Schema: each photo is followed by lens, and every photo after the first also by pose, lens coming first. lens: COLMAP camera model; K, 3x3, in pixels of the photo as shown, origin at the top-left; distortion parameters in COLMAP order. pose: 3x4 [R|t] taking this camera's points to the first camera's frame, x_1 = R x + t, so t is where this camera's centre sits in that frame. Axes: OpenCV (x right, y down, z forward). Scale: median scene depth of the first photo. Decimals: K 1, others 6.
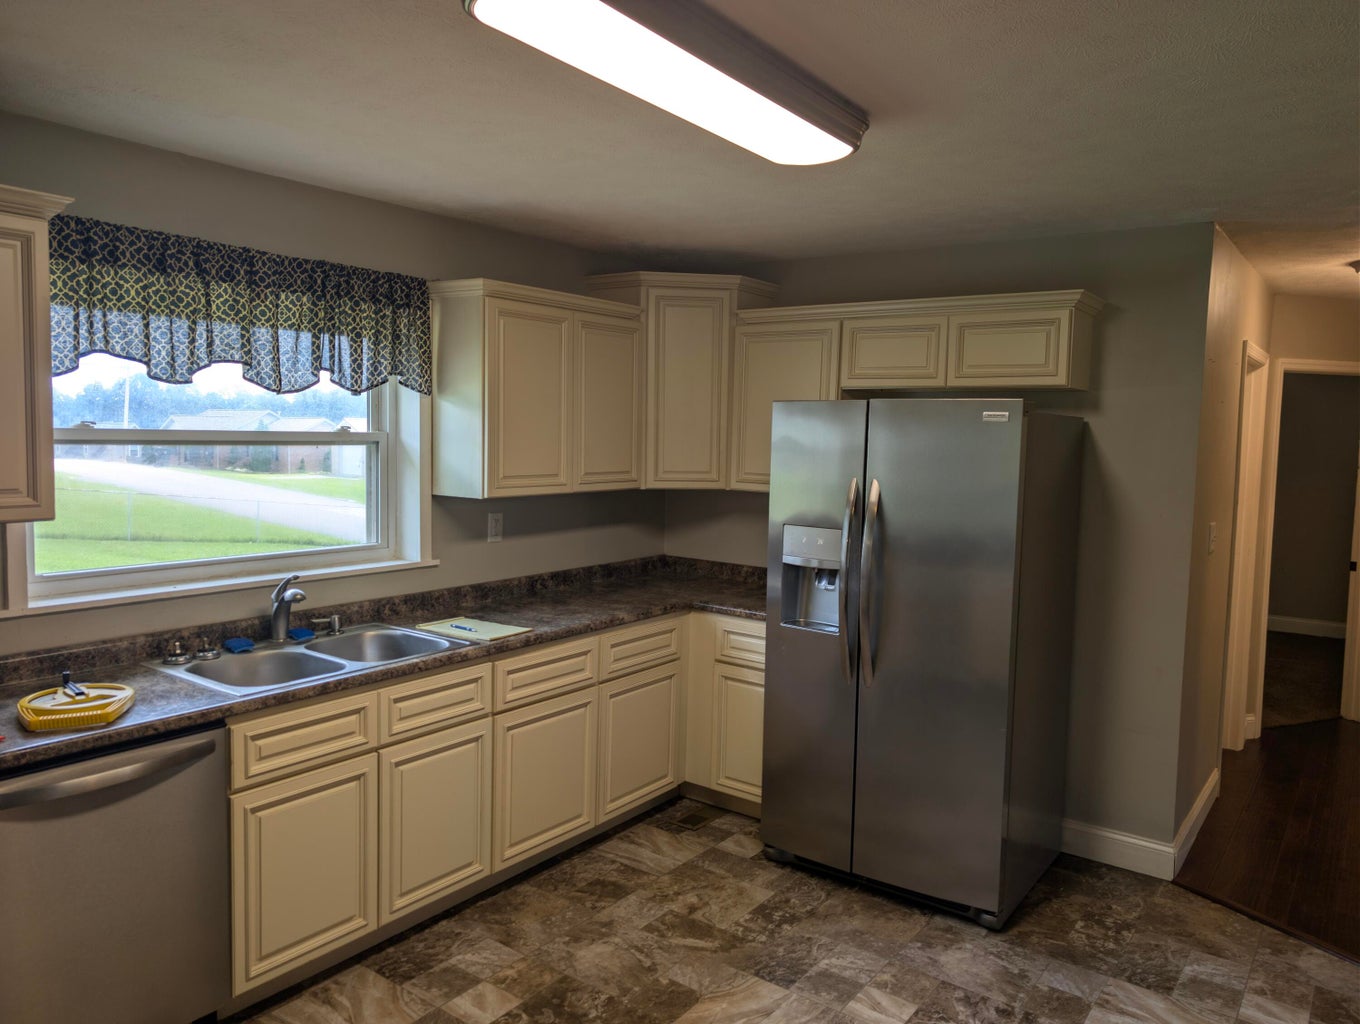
lens RADIAL K [[989.9, 0, 680.0], [0, 989.9, 512.0], [0, 0, 1]] dist [0.009553, -0.001331]
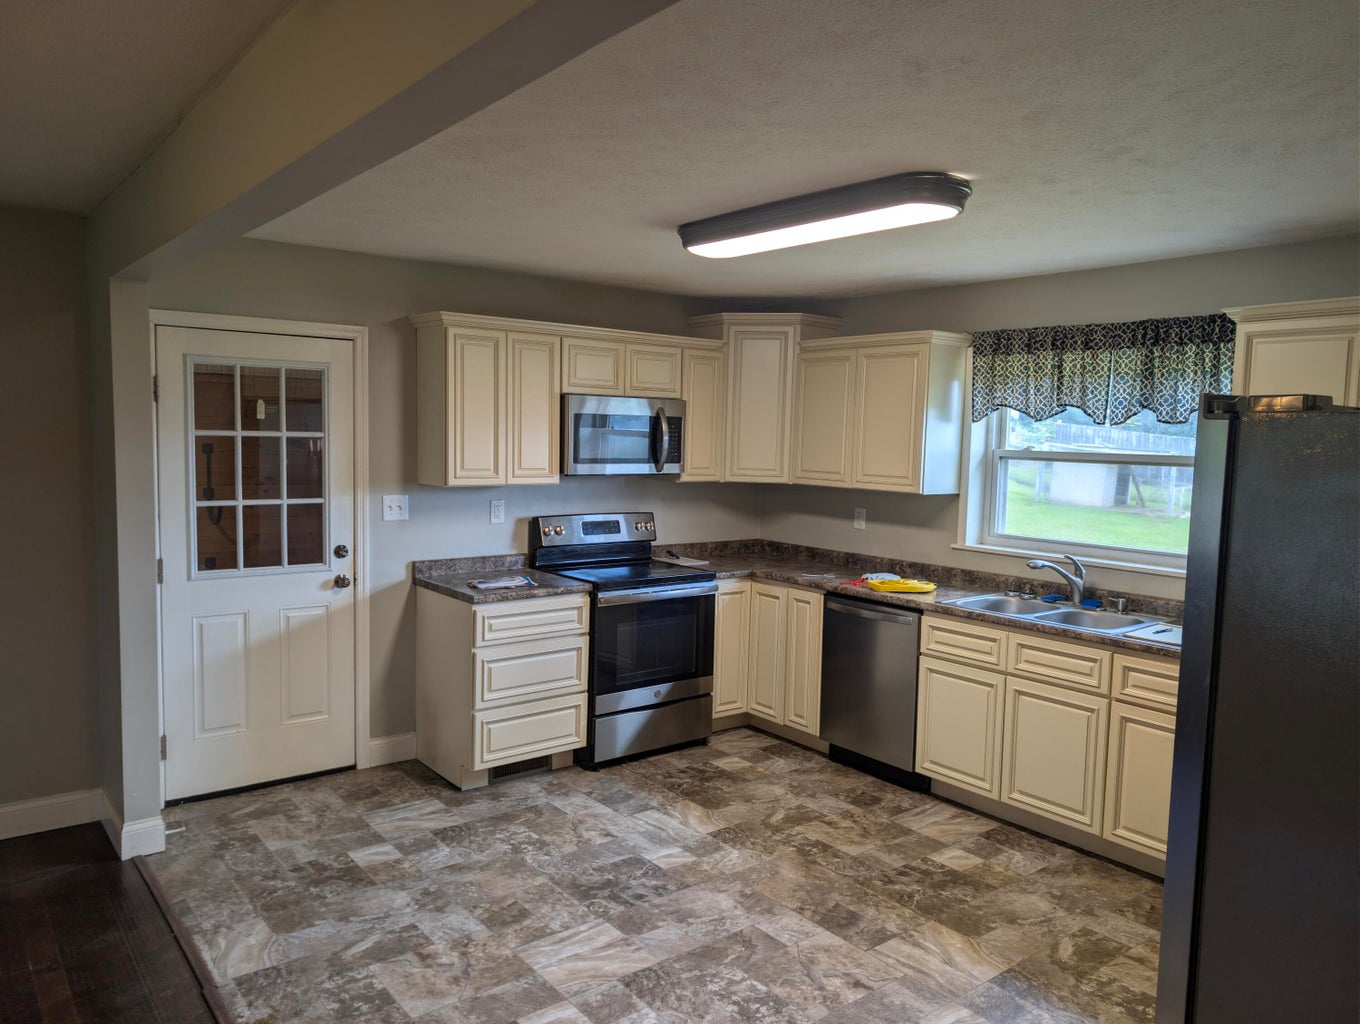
lens RADIAL K [[974.5, 0, 677.6], [0, 974.5, 519.8], [0, 0, 1]] dist [0.032959, 0.003376]
pose [[-0.279777, 0.058372, -0.958289, 1.043280], [-0.107715, 0.989939, 0.091748, -0.051409], [0.954003, 0.128891, -0.270675, 0.814101]]
